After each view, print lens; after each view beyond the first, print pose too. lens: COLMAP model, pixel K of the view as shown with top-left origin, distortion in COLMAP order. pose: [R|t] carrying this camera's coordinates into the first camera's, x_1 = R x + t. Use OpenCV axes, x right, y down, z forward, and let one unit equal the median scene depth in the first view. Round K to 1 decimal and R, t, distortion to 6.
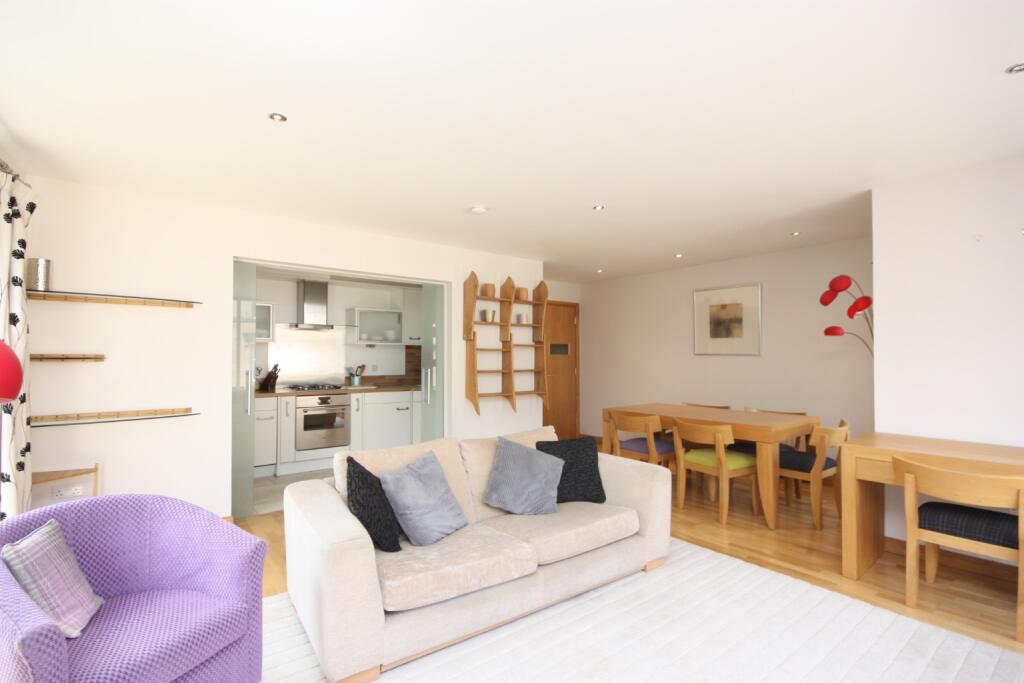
lens RADIAL K [[474.2, 0, 511.2], [0, 474.2, 347.6], [0, 0, 1]] dist [-0.002239, -0.000584]
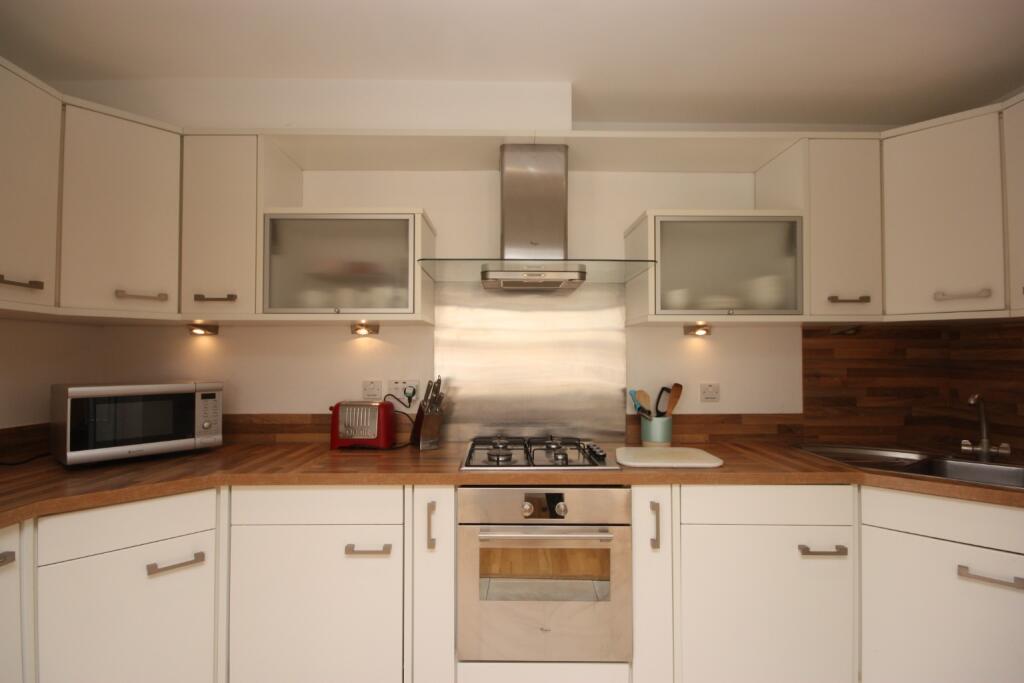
lens RADIAL K [[474.2, 0, 511.2], [0, 474.2, 347.6], [0, 0, 1]] dist [-0.002239, -0.000584]
pose [[0.793299, -0.016270, -0.608615, -0.203004], [0.011684, 0.999866, -0.011500, 0.013002], [0.608721, 0.002012, 0.793382, 0.673424]]
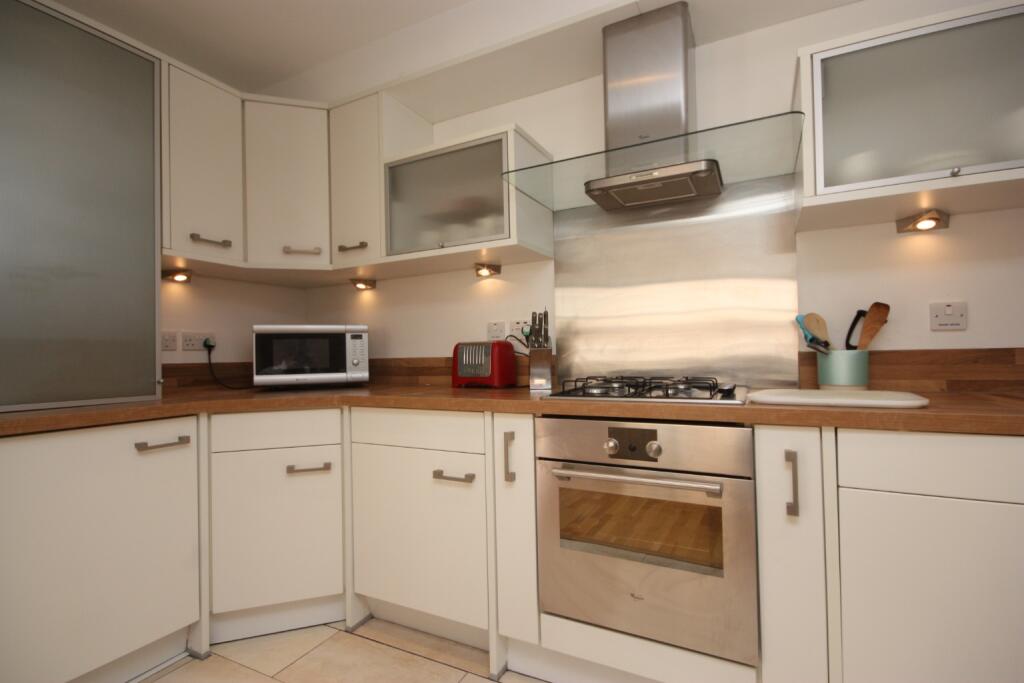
lens RADIAL K [[487.2, 0, 511.9], [0, 487.2, 348.8], [0, 0, 1]] dist [-0.001109, -0.000033]
pose [[0.410634, -0.020977, -0.911559, -0.171443], [0.036256, 0.999320, -0.006664, 0.056467], [0.911079, -0.030313, 0.411115, 0.759201]]
